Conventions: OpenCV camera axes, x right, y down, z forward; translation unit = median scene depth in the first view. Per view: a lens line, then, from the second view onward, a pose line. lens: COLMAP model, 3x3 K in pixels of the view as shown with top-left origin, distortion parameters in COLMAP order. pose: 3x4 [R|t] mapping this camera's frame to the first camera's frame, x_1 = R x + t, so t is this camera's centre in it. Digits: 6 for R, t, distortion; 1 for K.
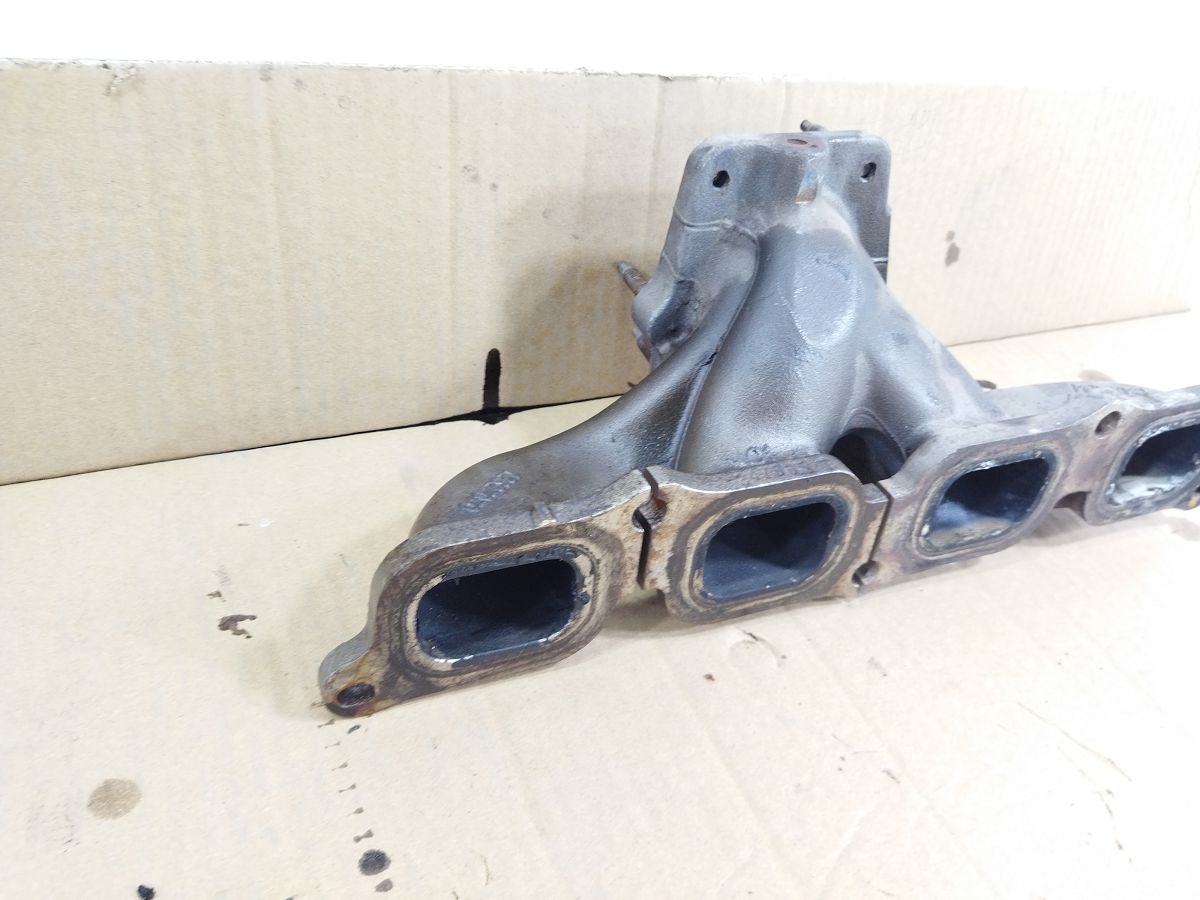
lens RADIAL K [[915.4, 0, 600.0], [0, 915.4, 450.0], [0, 0, 1]] dist [0.064012, -0.126293]
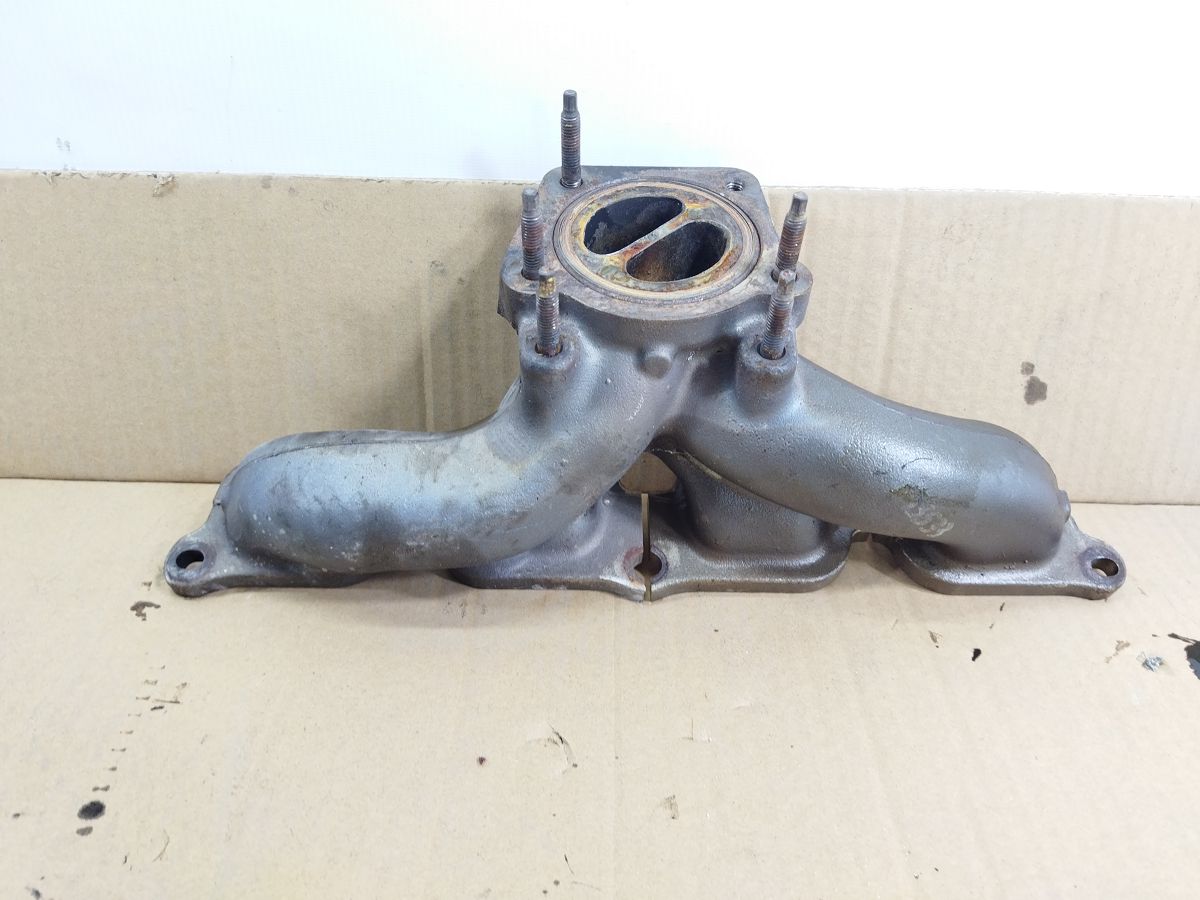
lens RADIAL K [[896.2, 0, 600.0], [0, 896.2, 450.0], [0, 0, 1]] dist [0.067010, -0.113463]
pose [[0.885976, 0.099580, -0.452914, 0.623887], [-0.178061, 0.974856, -0.133980, 0.038427], [0.428184, 0.199349, 0.881430, 0.155056]]
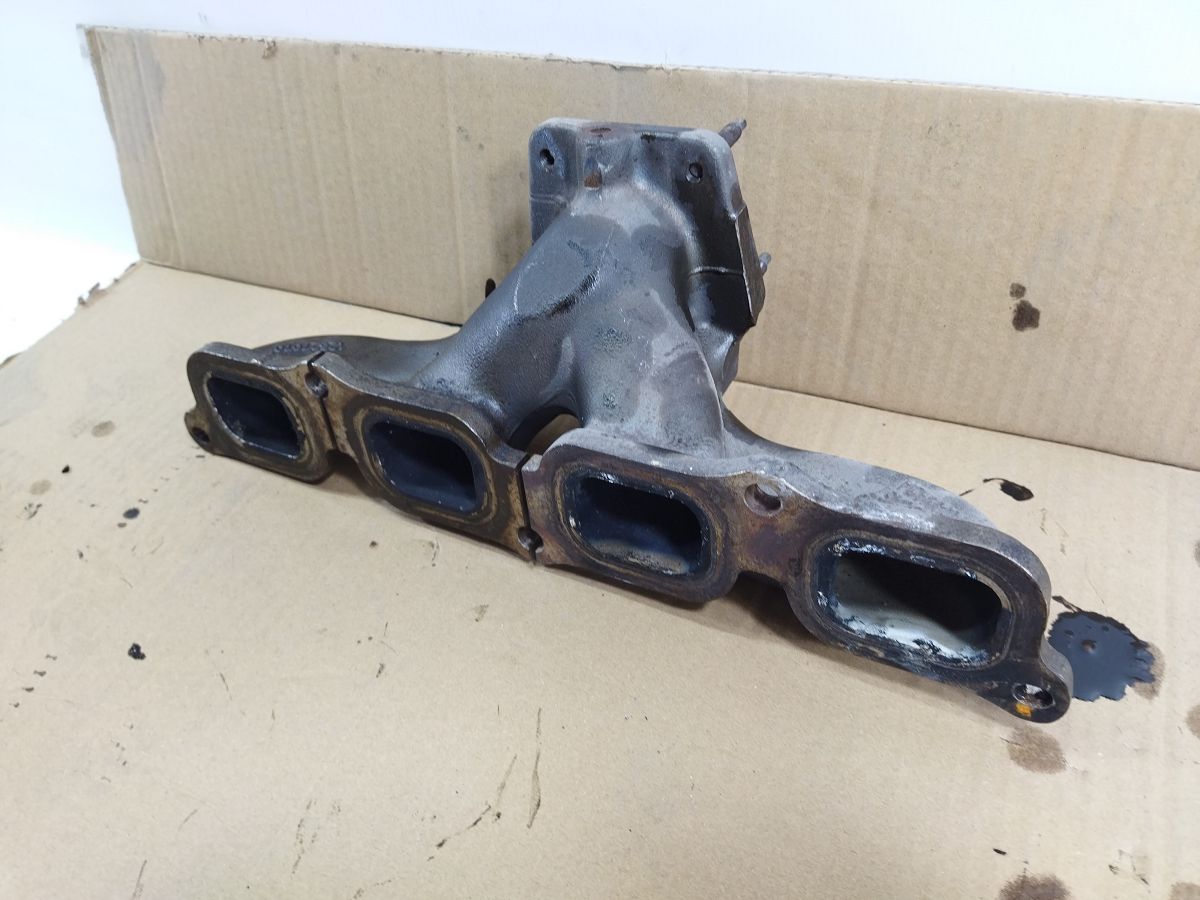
lens RADIAL K [[912.1, 0, 603.7], [0, 912.1, 452.4], [0, 0, 1]] dist [0.069641, -0.124473]
pose [[0.617149, 0.338288, -0.710414, 1.145760], [-0.331522, 0.930604, 0.155141, -0.164091], [0.713597, 0.139773, 0.686471, 0.350005]]
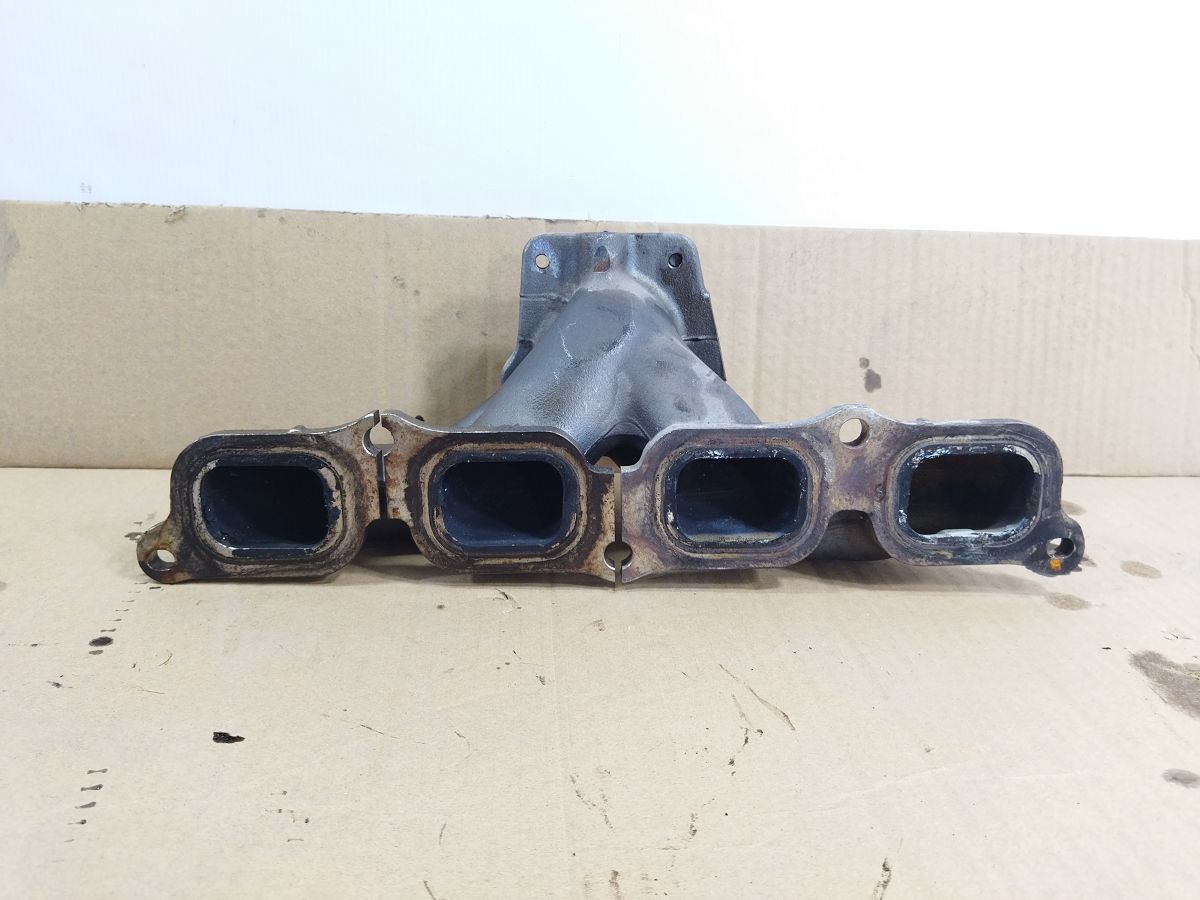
lens RADIAL K [[912.1, 0, 603.7], [0, 912.1, 452.4], [0, 0, 1]] dist [0.069641, -0.124473]
pose [[0.928169, -0.016691, -0.371785, 0.743720], [-0.131085, 0.920311, -0.368572, 0.465810], [0.348309, 0.390832, 0.852016, 0.002296]]
